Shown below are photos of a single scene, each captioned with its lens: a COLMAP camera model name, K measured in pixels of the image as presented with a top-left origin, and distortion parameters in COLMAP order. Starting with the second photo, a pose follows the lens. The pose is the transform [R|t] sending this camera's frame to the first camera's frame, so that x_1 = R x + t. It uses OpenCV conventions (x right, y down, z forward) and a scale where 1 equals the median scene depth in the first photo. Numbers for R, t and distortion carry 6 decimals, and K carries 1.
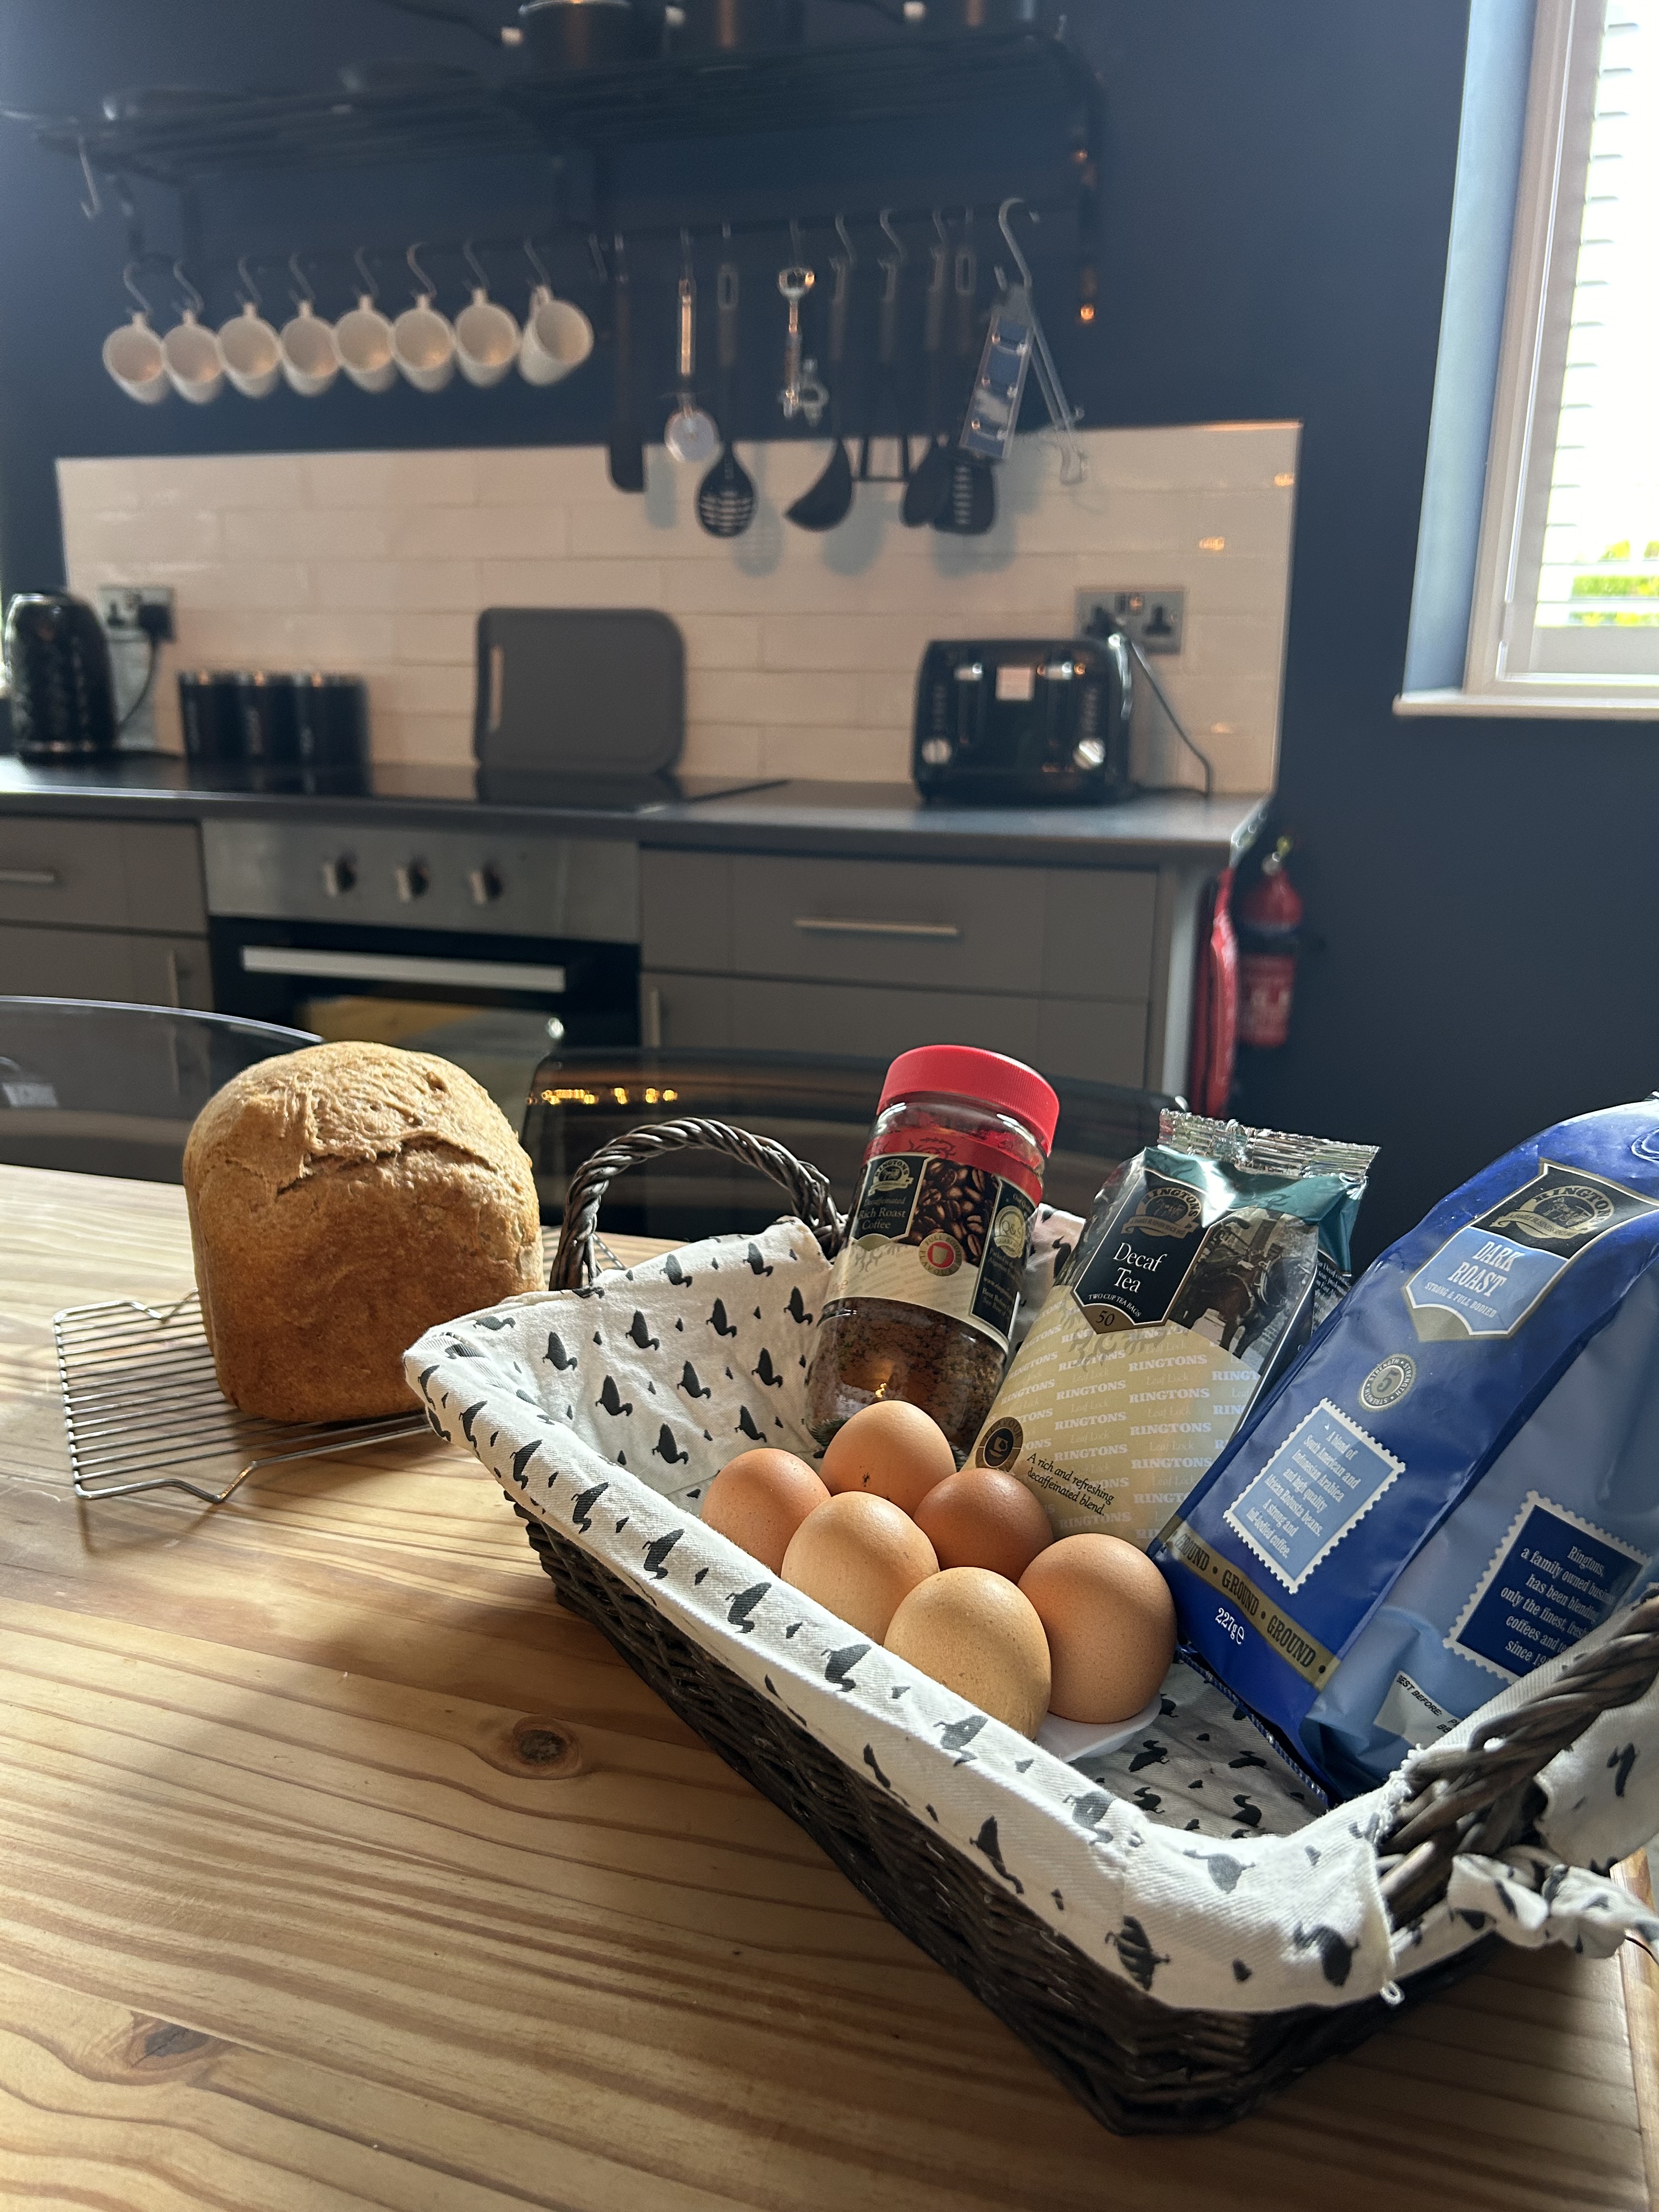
lens RADIAL K [[1669.5, 0, 829.0], [0, 1669.5, 1121.0], [0, 0, 1]] dist [0.023406, -0.001029]
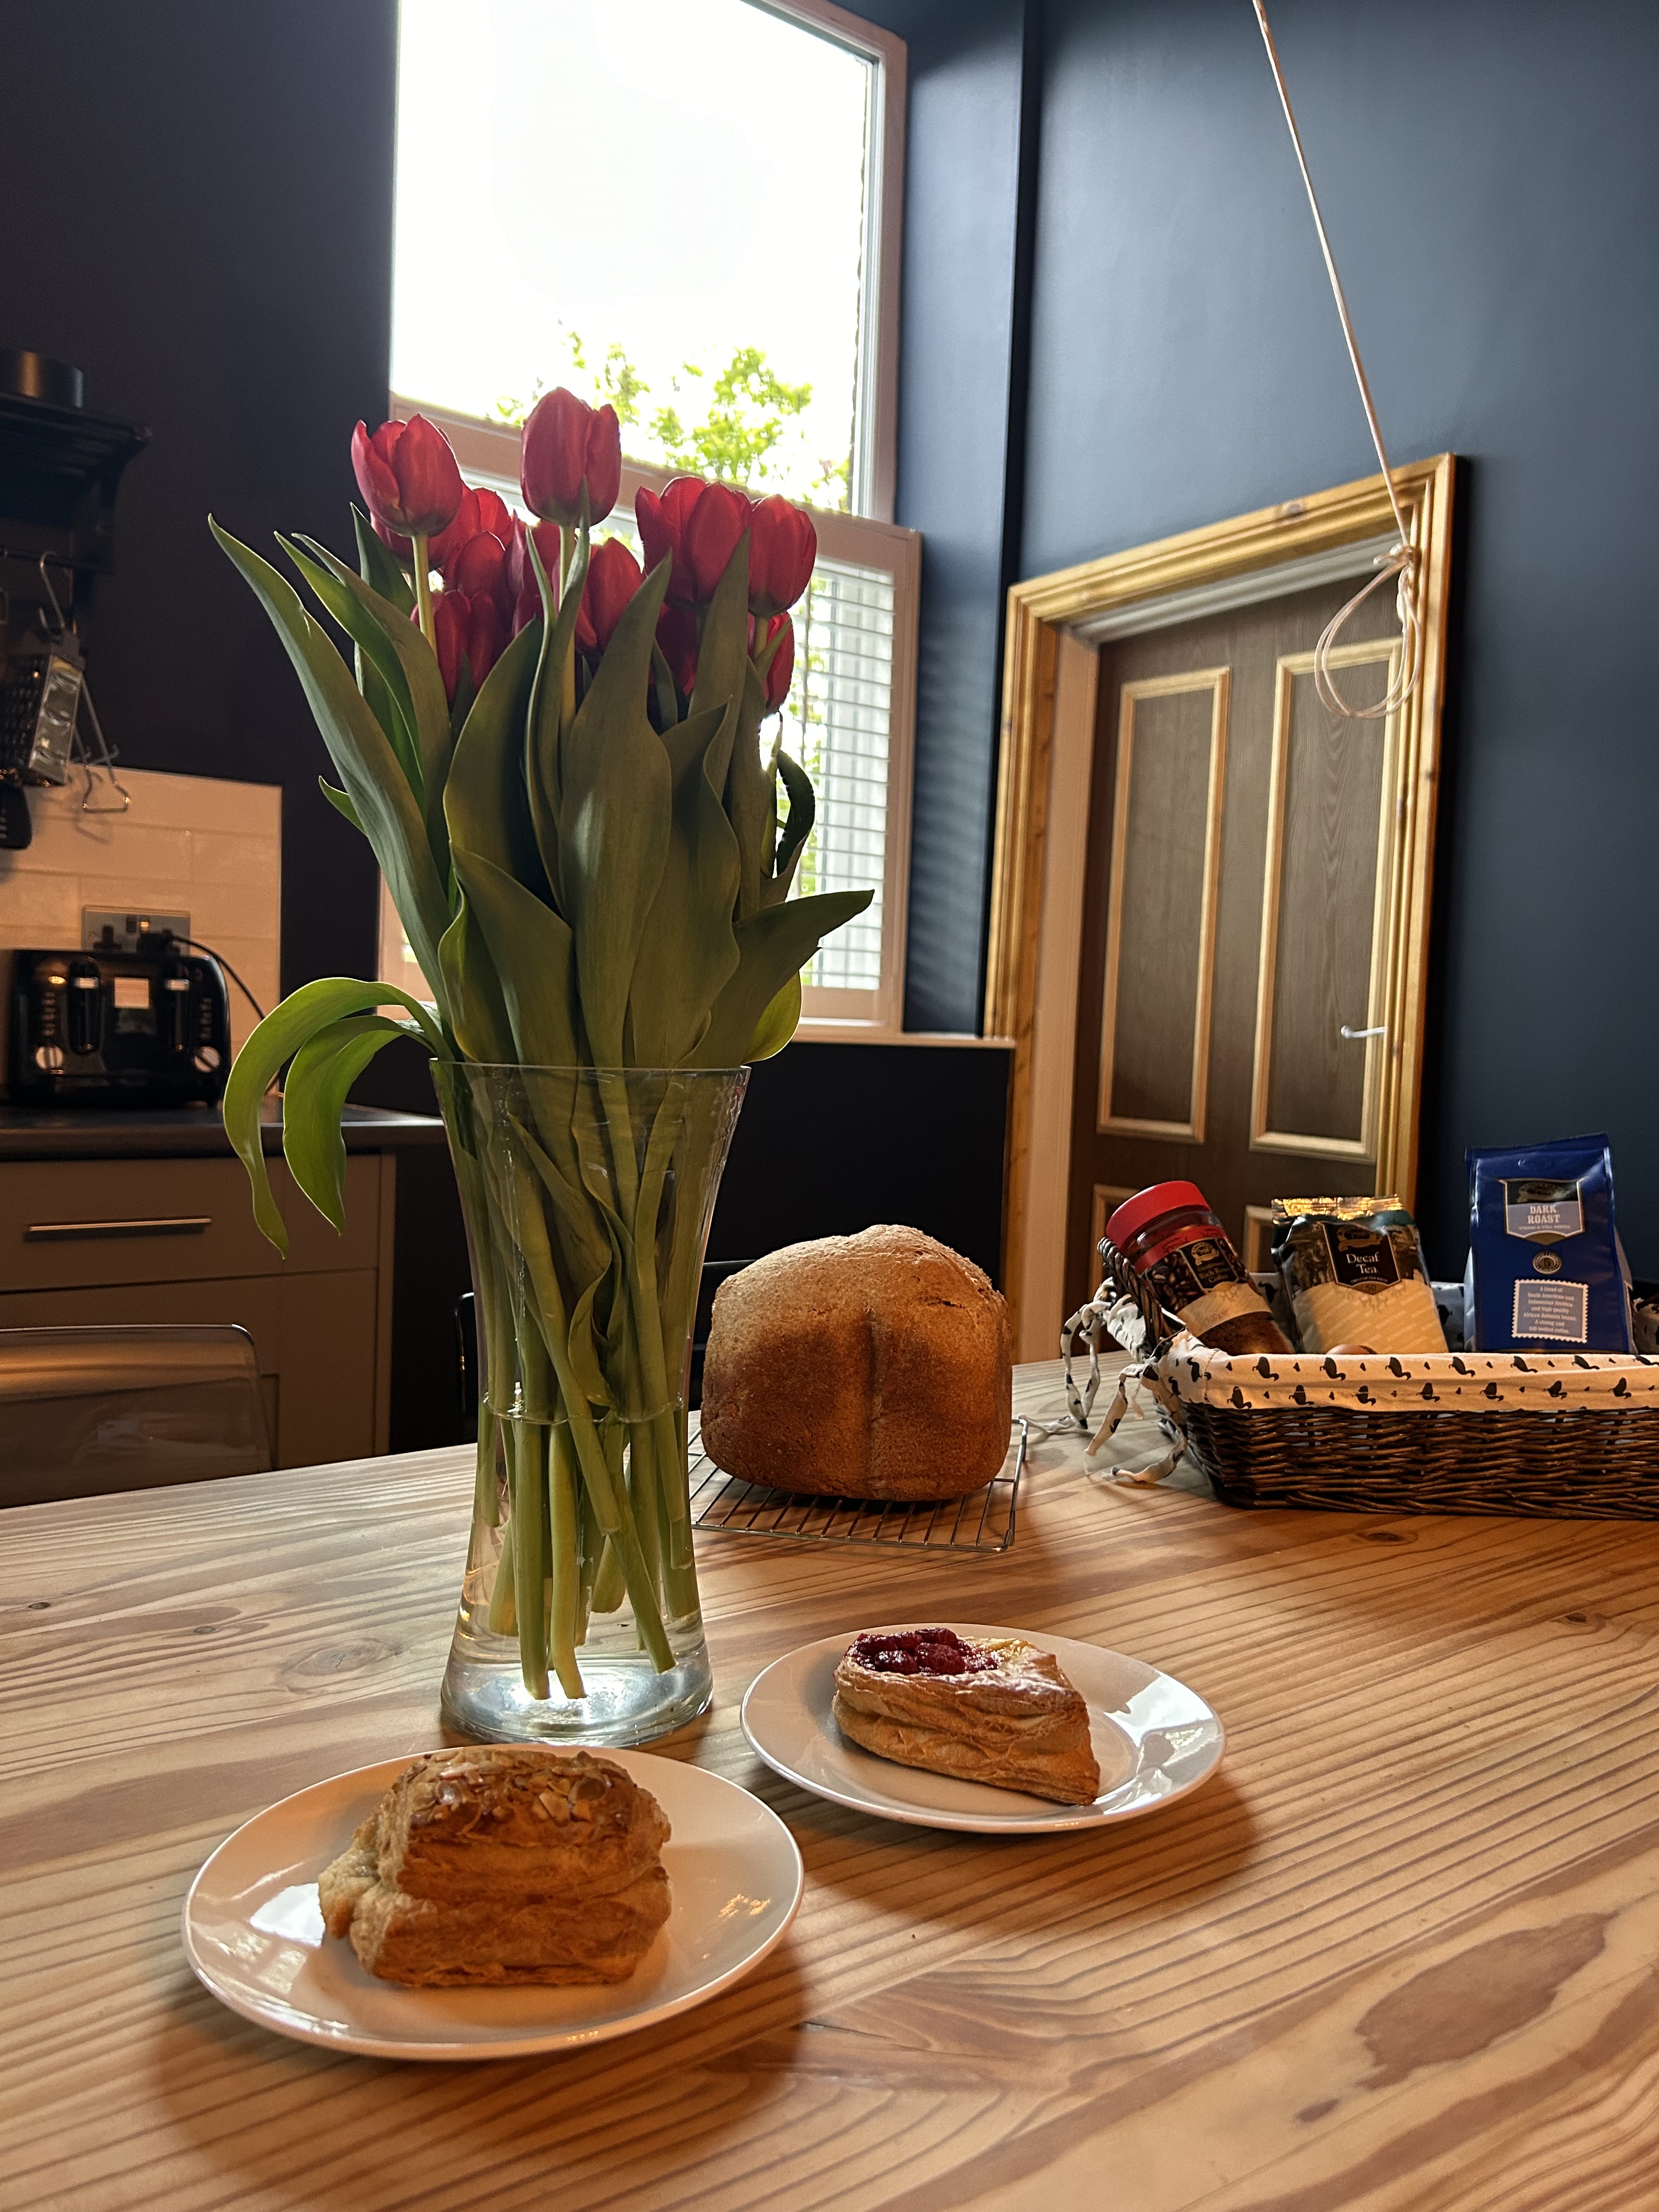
lens RADIAL K [[1669.5, 0, 823.5], [0, 1669.5, 1104.5], [0, 0, 1]] dist [0.023406, -0.001029]
pose [[0.579538, -0.026787, 0.814505, -0.451652], [0.191669, 0.975904, -0.104282, -0.003685], [-0.792085, 0.216551, 0.570707, 0.075192]]
